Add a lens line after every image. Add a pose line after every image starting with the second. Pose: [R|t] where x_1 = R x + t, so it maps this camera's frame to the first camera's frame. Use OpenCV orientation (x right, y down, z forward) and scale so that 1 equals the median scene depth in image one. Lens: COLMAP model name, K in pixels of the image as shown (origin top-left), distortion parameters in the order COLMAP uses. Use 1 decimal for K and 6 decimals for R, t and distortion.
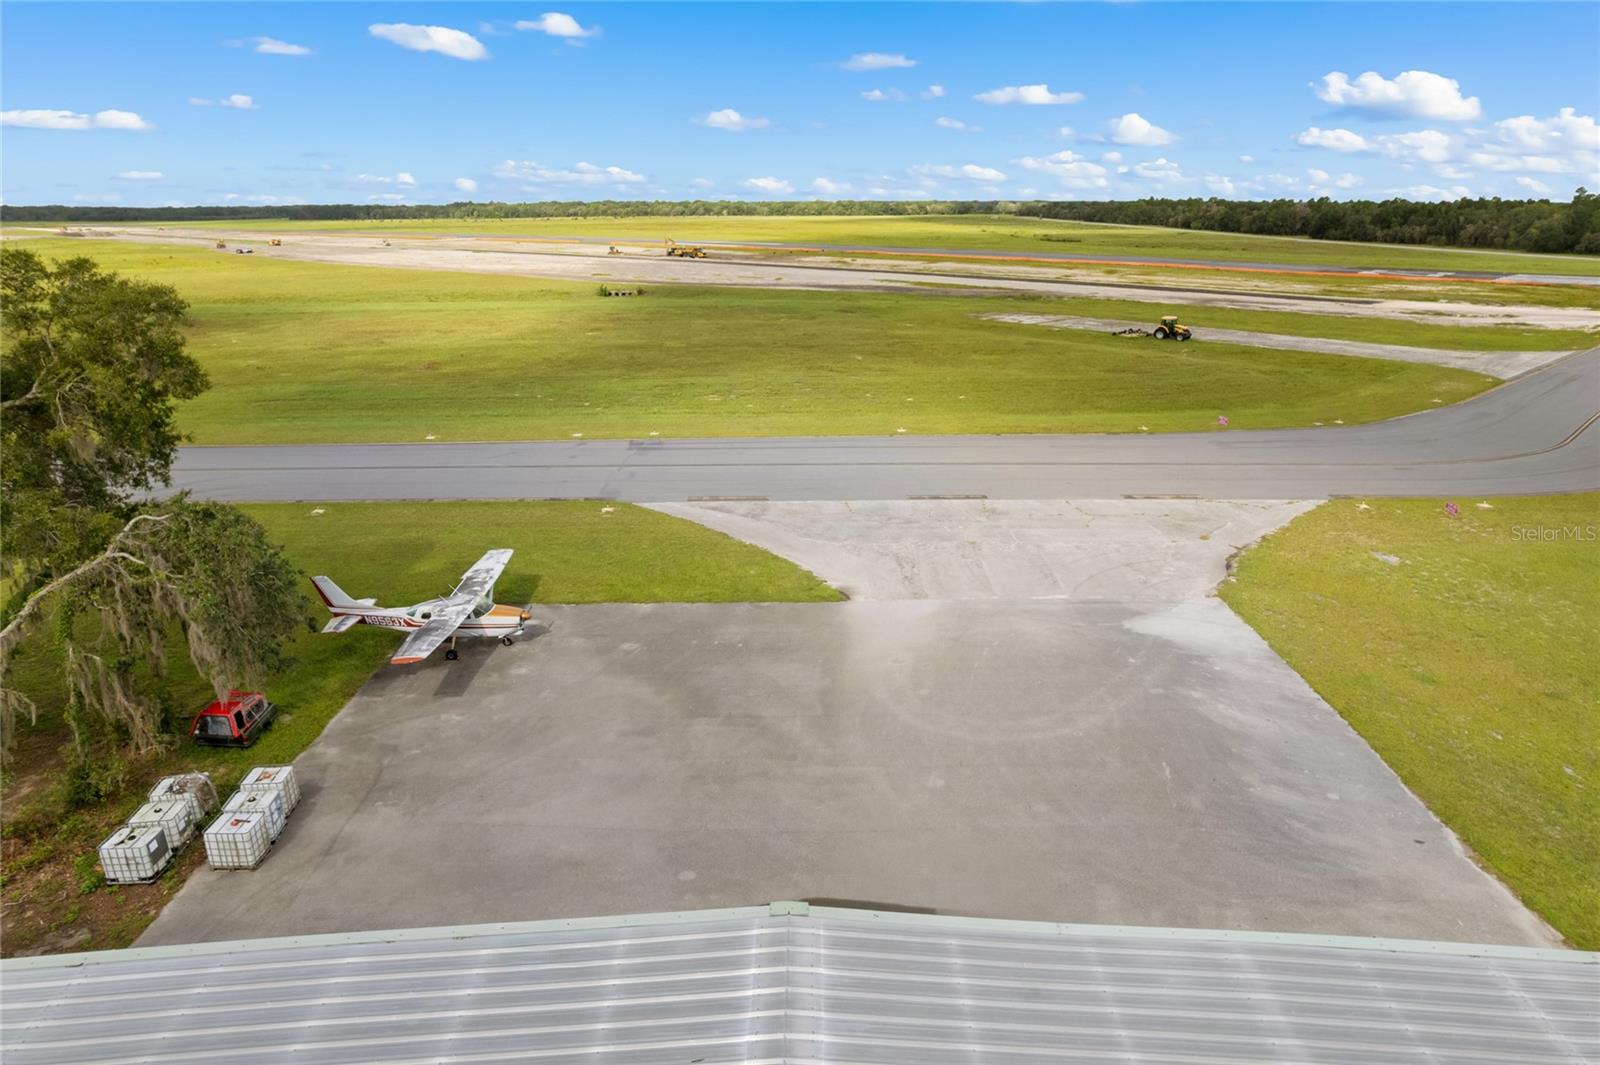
lens RADIAL K [[1023.6, 0, 892.6], [0, 1023.6, 535.2], [0, 0, 1]] dist [-0.025830, 0.005024]
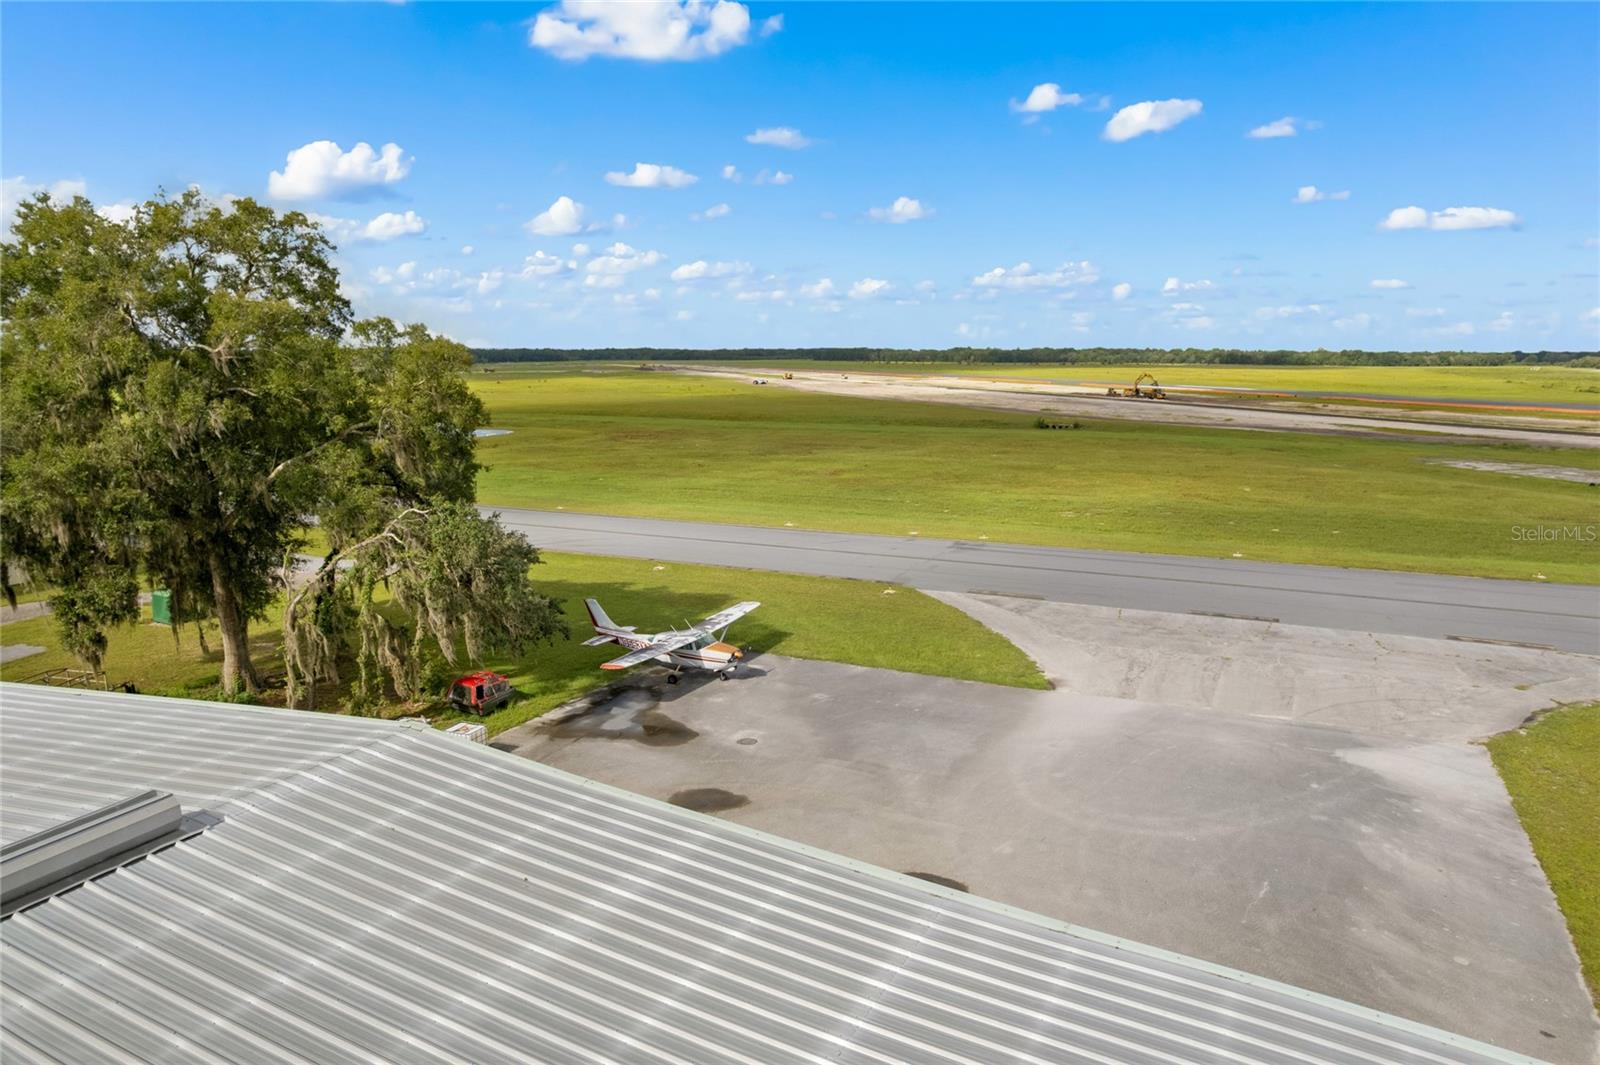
lens RADIAL K [[1045.6, 0, 880.2], [0, 1045.6, 530.5], [0, 0, 1]] dist [-0.030297, 0.003275]
pose [[0.908093, 0.072450, -0.412454, 0.225197], [-0.128453, 0.985632, -0.109682, 0.047392], [0.398581, 0.152583, 0.904351, 0.011462]]
